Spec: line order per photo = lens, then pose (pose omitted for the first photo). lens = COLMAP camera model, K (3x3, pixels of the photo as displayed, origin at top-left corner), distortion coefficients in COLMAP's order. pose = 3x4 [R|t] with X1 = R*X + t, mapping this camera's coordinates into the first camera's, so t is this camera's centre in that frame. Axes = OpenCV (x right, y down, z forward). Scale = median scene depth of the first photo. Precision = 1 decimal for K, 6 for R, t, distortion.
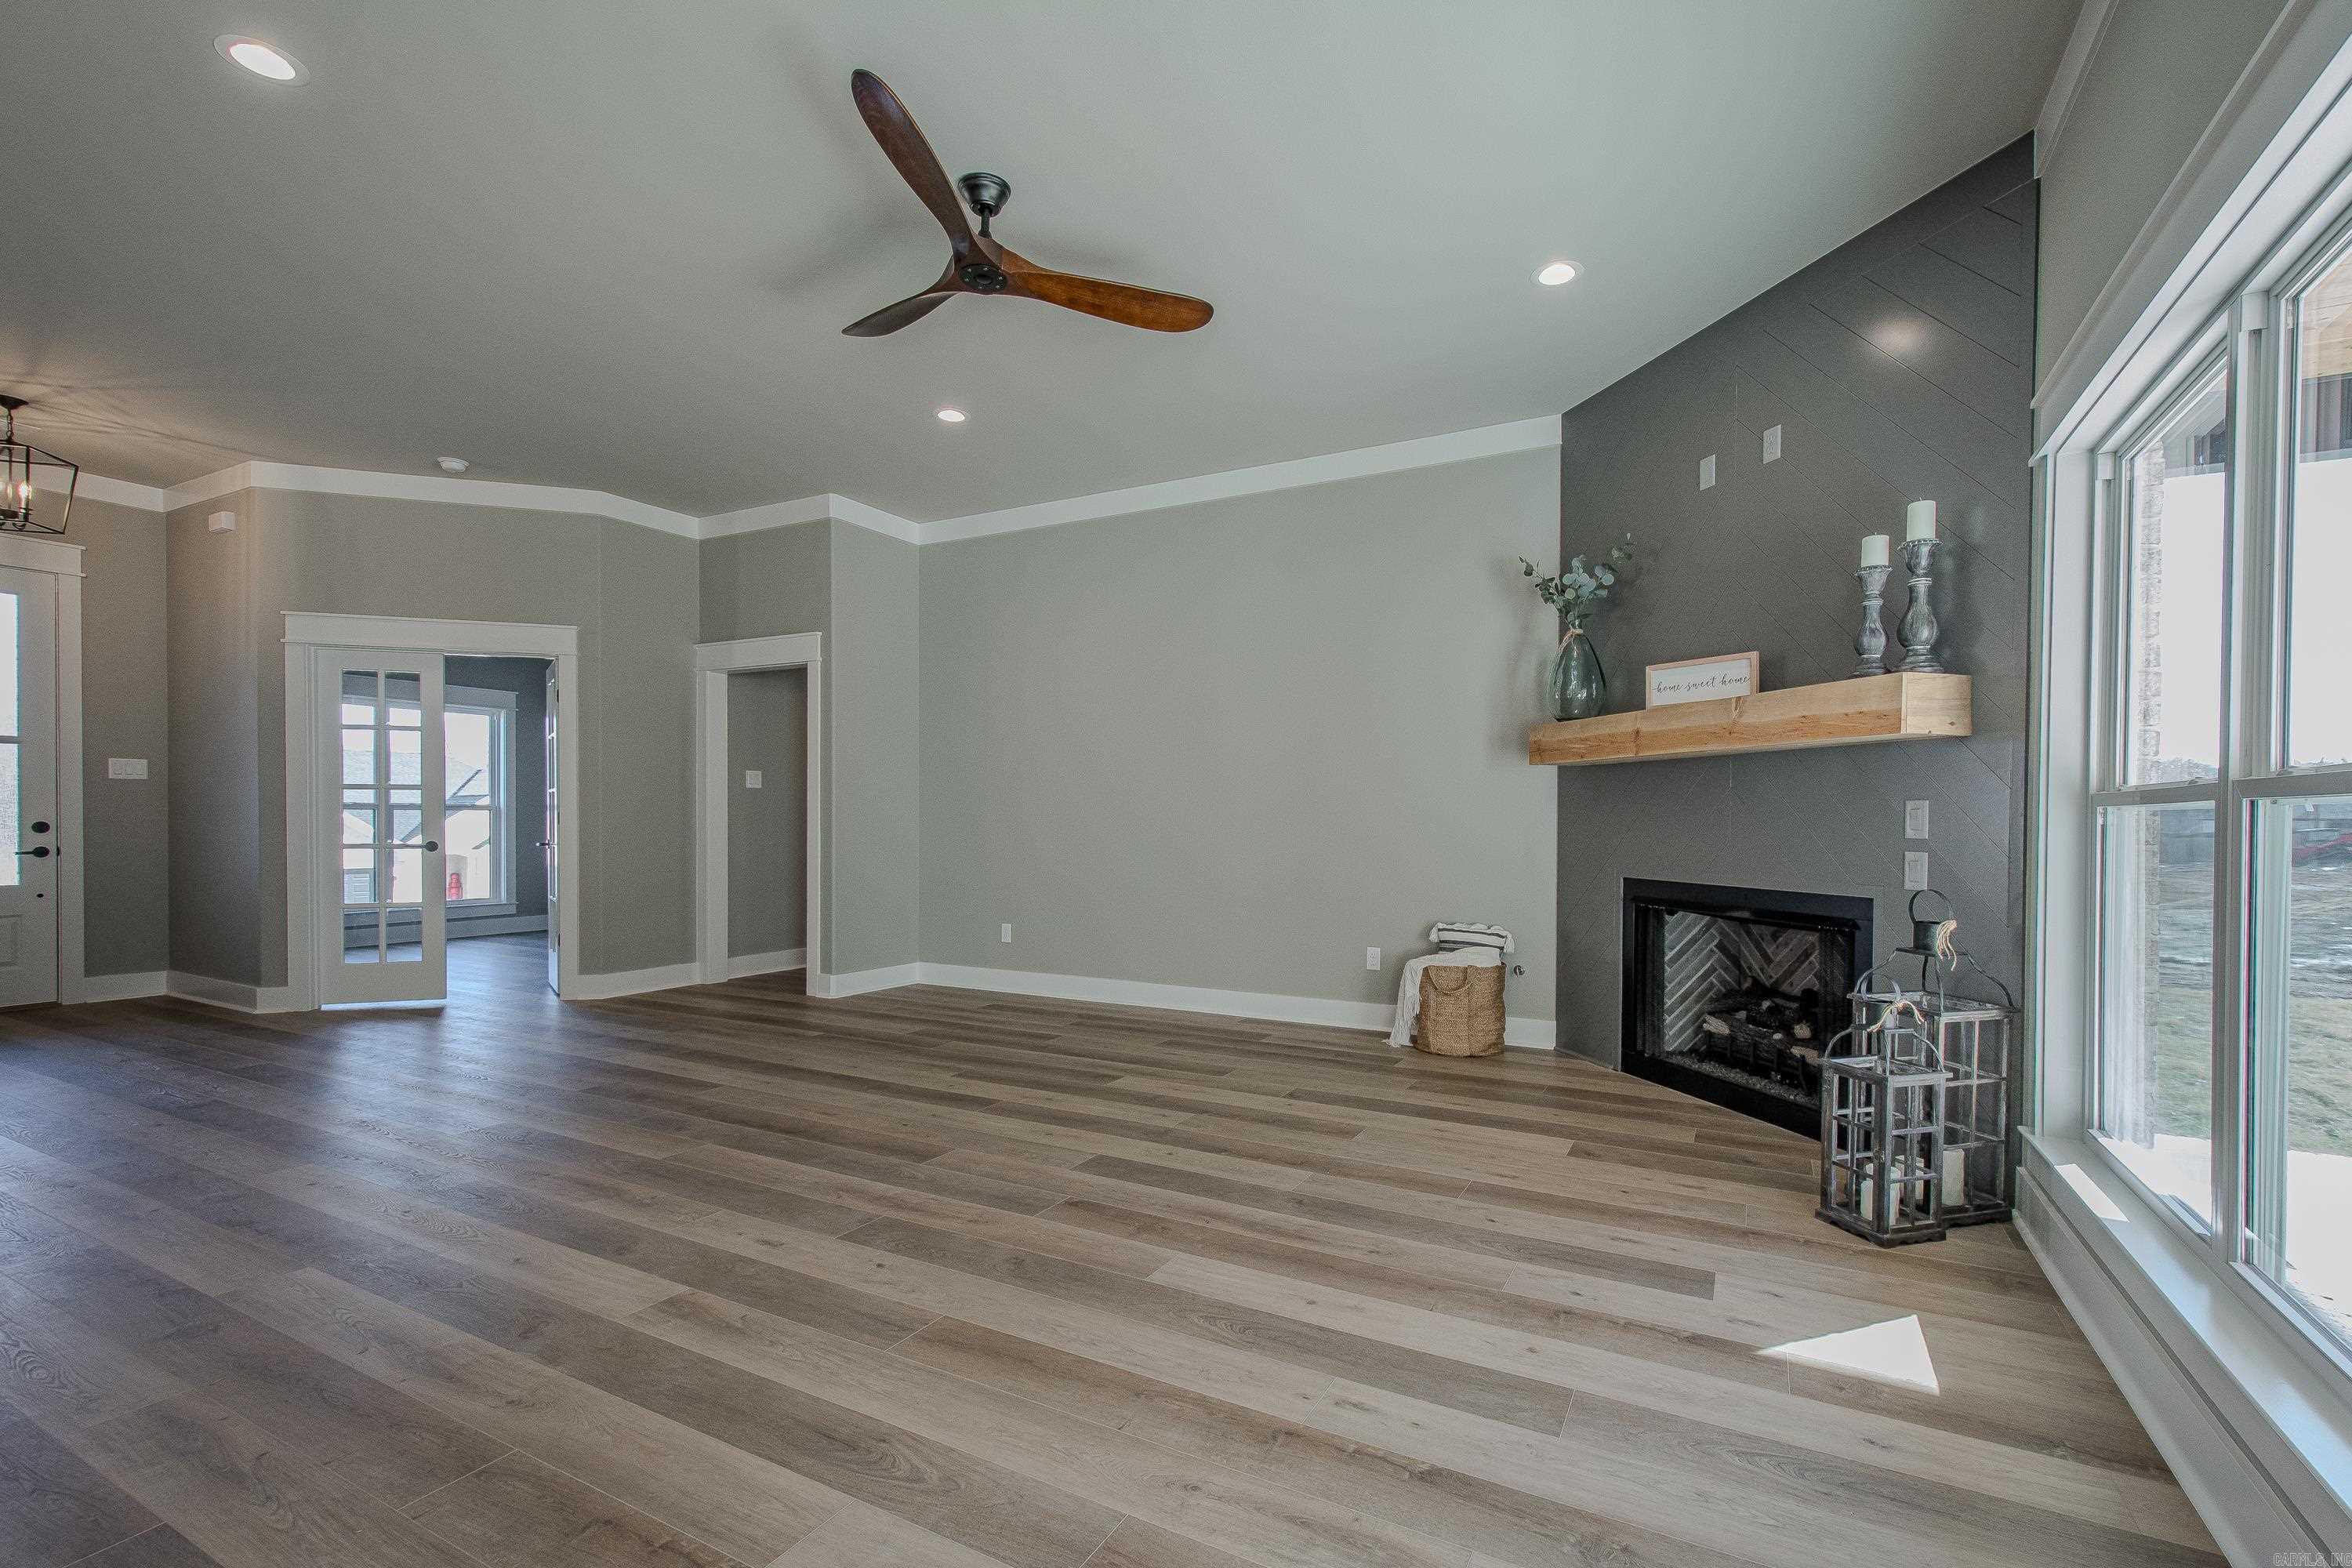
lens RADIAL K [[1028.5, 0, 1210.1], [0, 1028.5, 829.2], [0, 0, 1]] dist [0.012311, -0.005863]
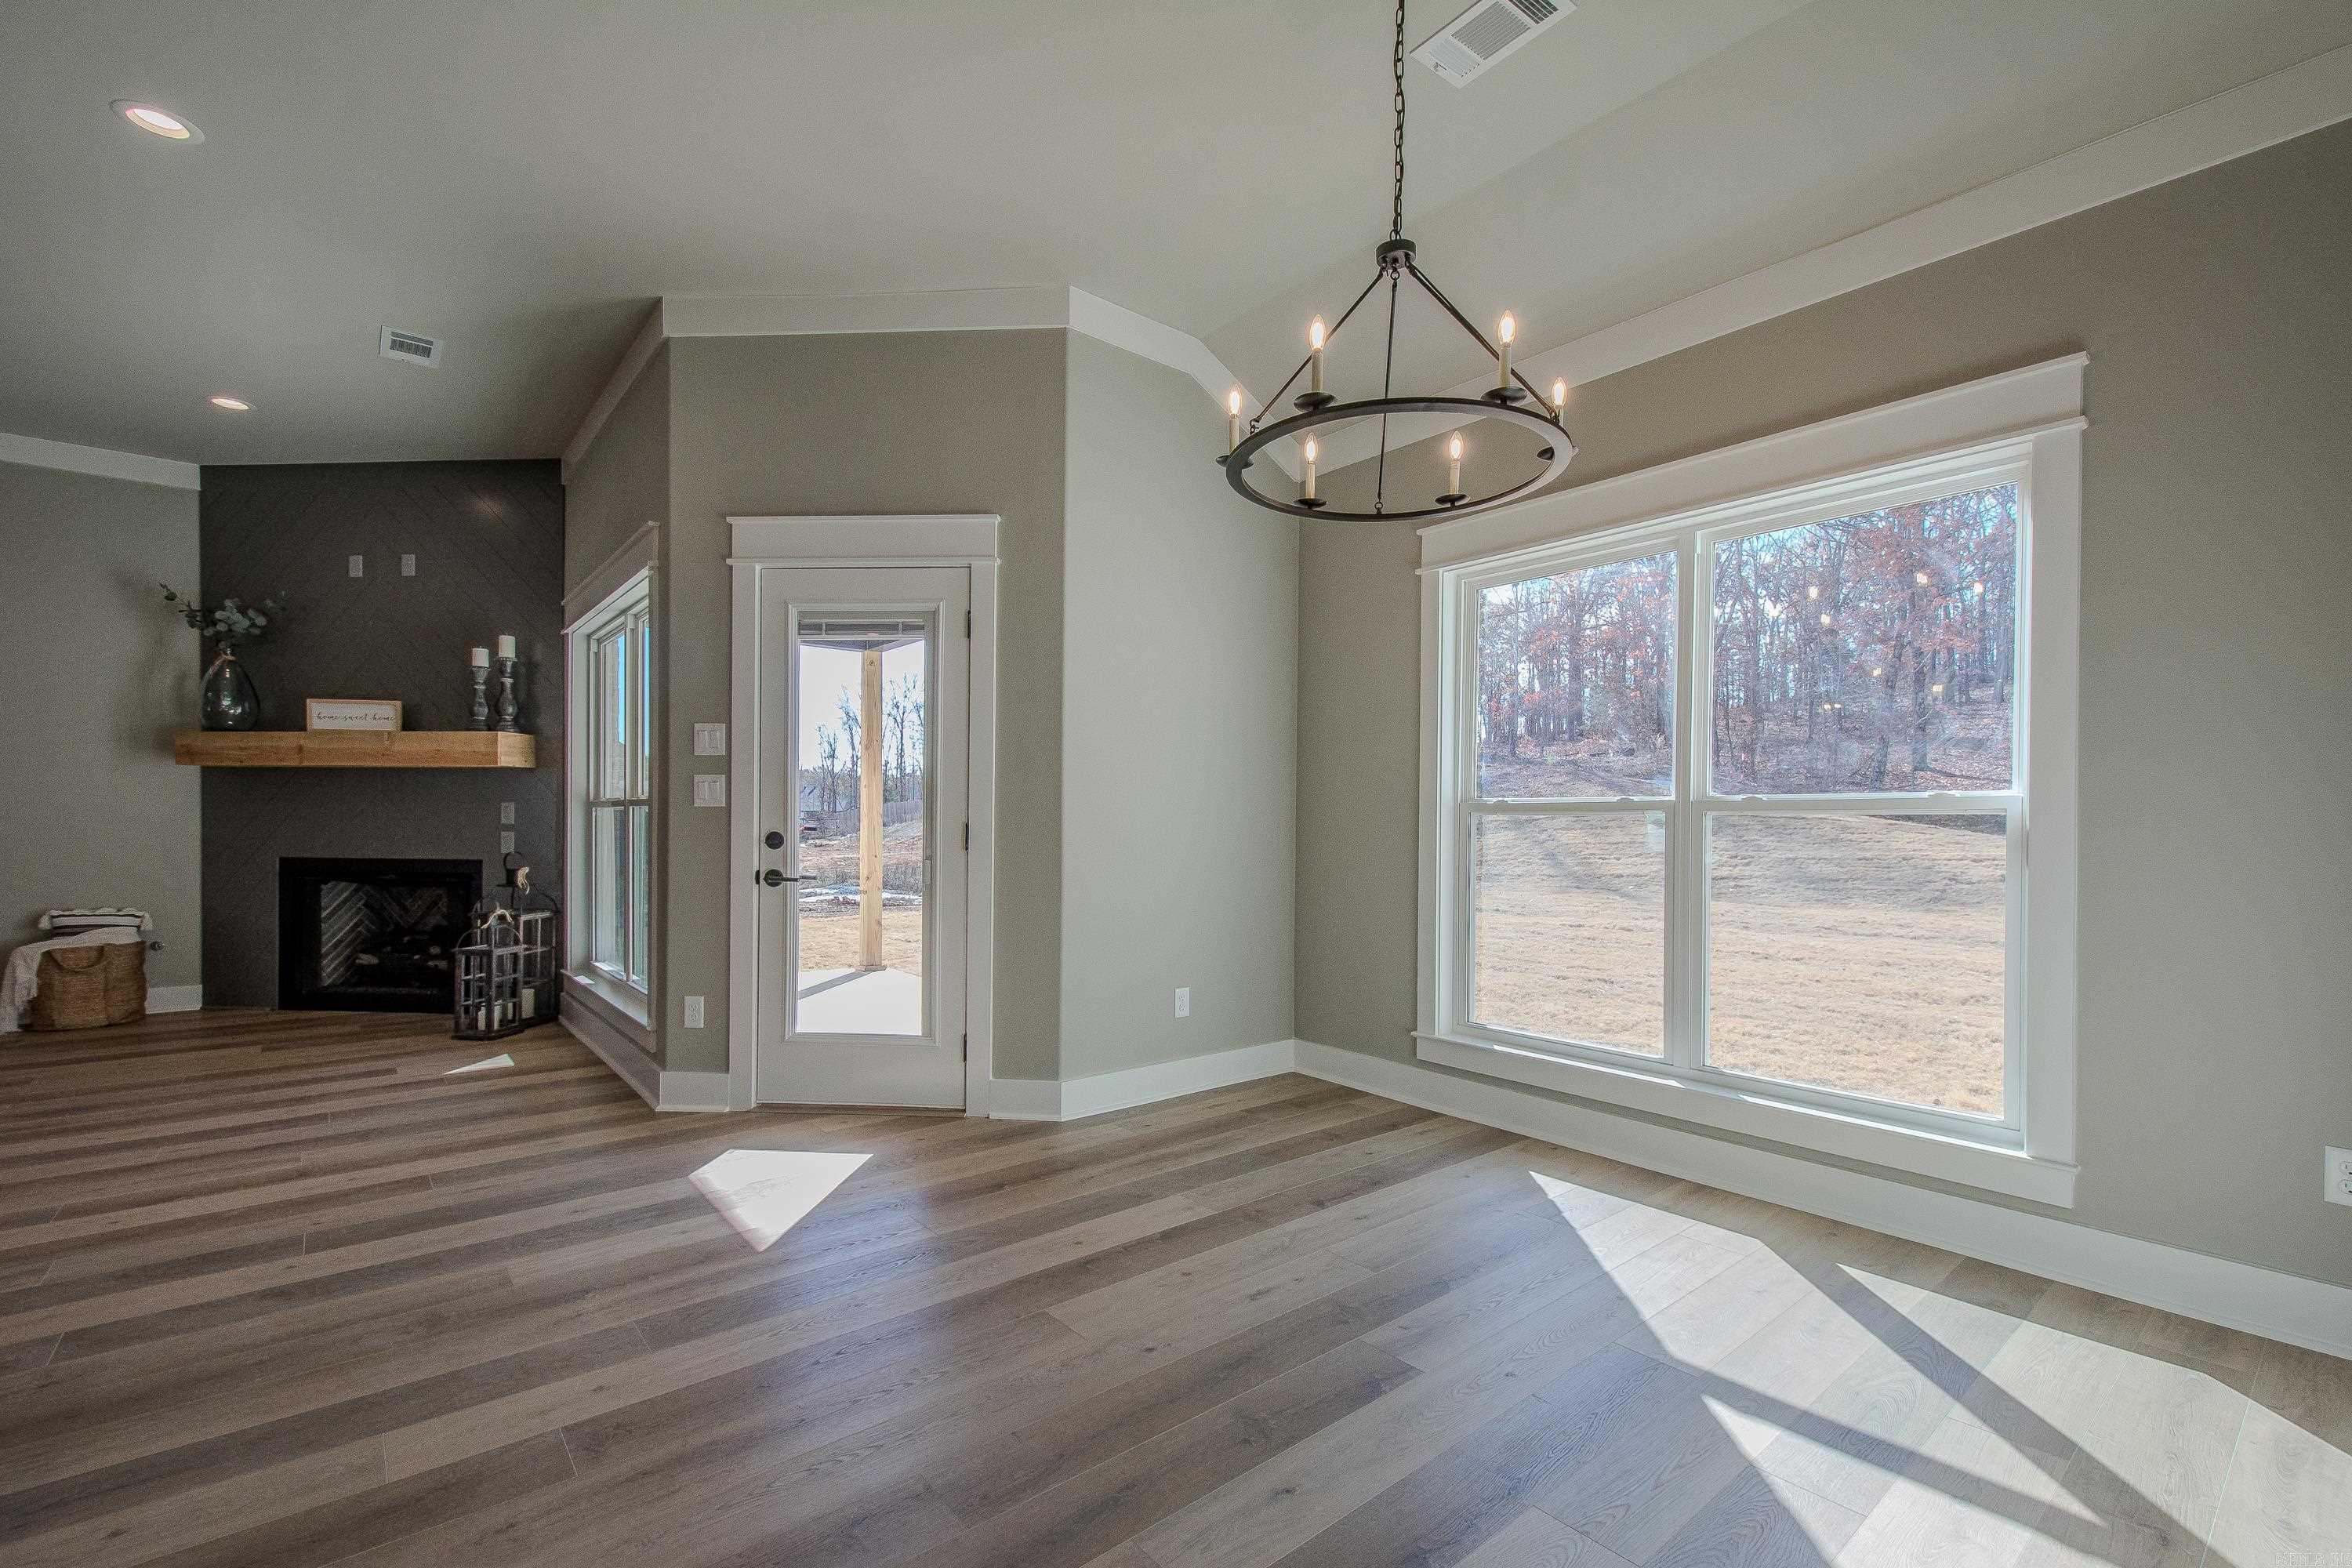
lens RADIAL K [[1028.5, 0, 1210.1], [0, 1028.5, 829.2], [0, 0, 1]] dist [0.012311, -0.005863]
pose [[0.368992, -0.013822, 0.929330, -0.507798], [0.004185, 0.999904, 0.013210, -0.000123], [-0.929423, -0.000985, 0.369014, -0.759061]]
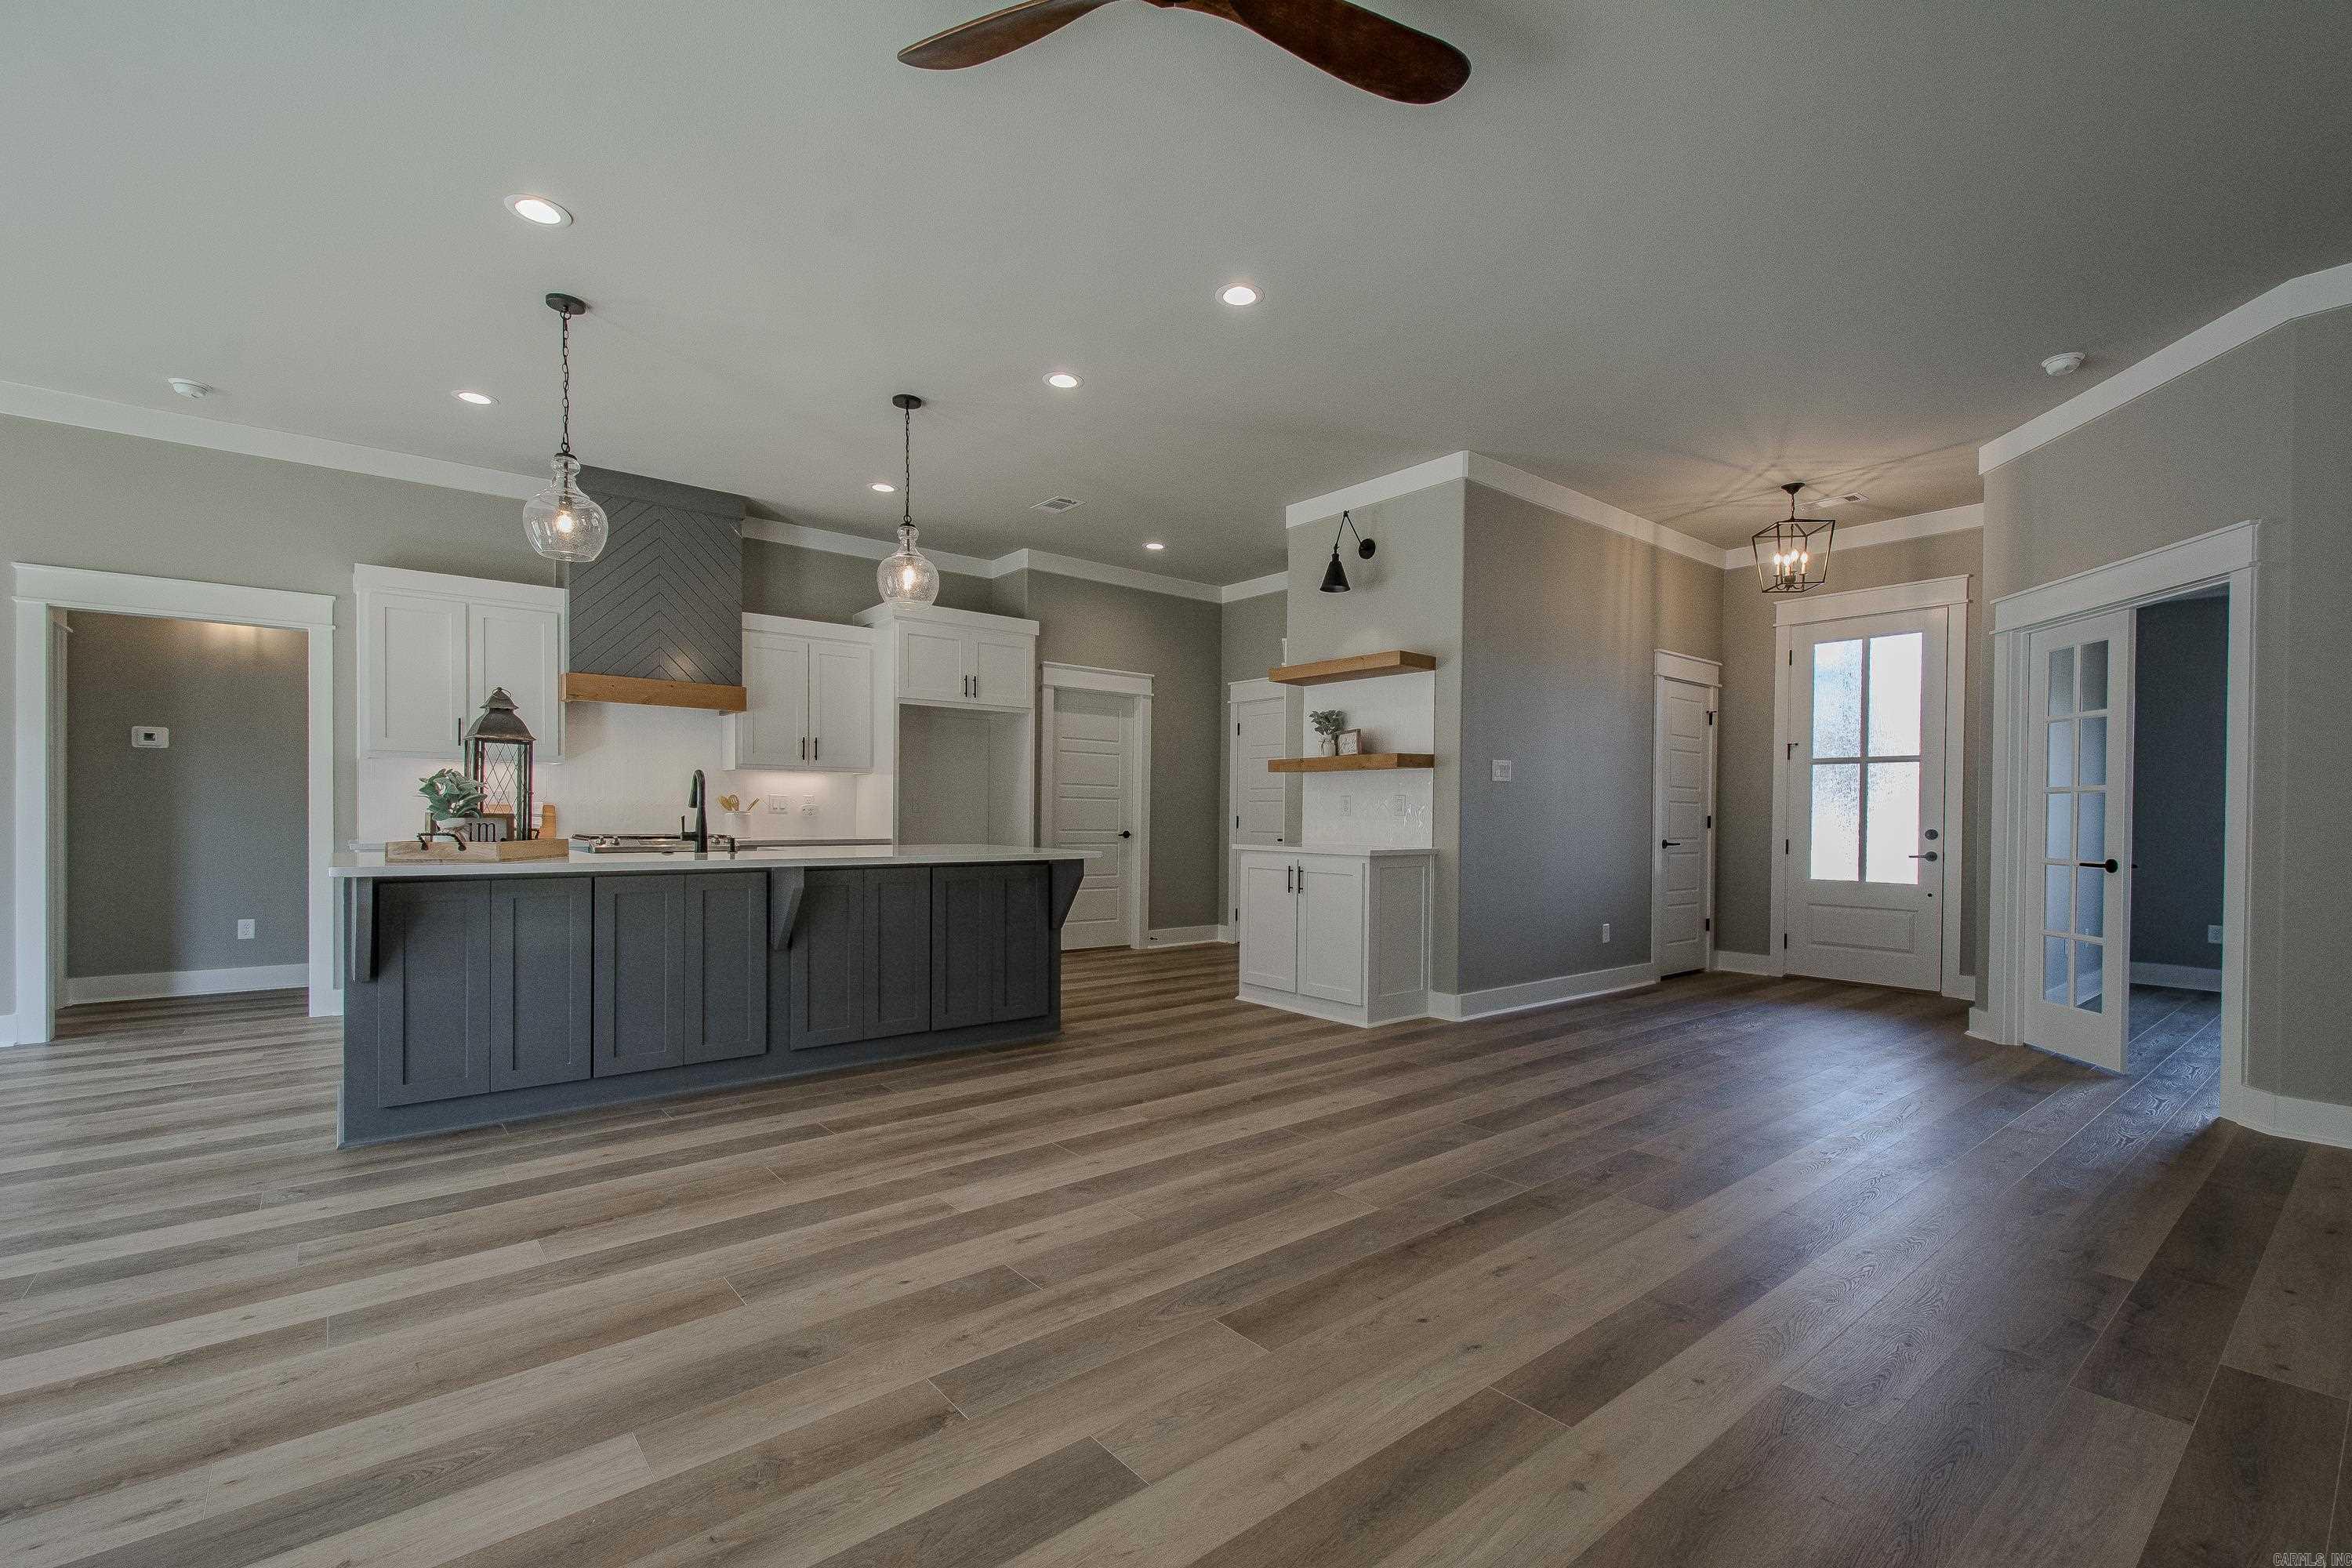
lens RADIAL K [[1025.8, 0, 1225.4], [0, 1025.8, 831.0], [0, 0, 1]] dist [0.012134, -0.000452]
pose [[-0.365934, 0.005911, -0.930622, 0.361657], [-0.018667, 0.999732, 0.013690, -0.013276], [0.930453, 0.022382, -0.365726, 1.267282]]
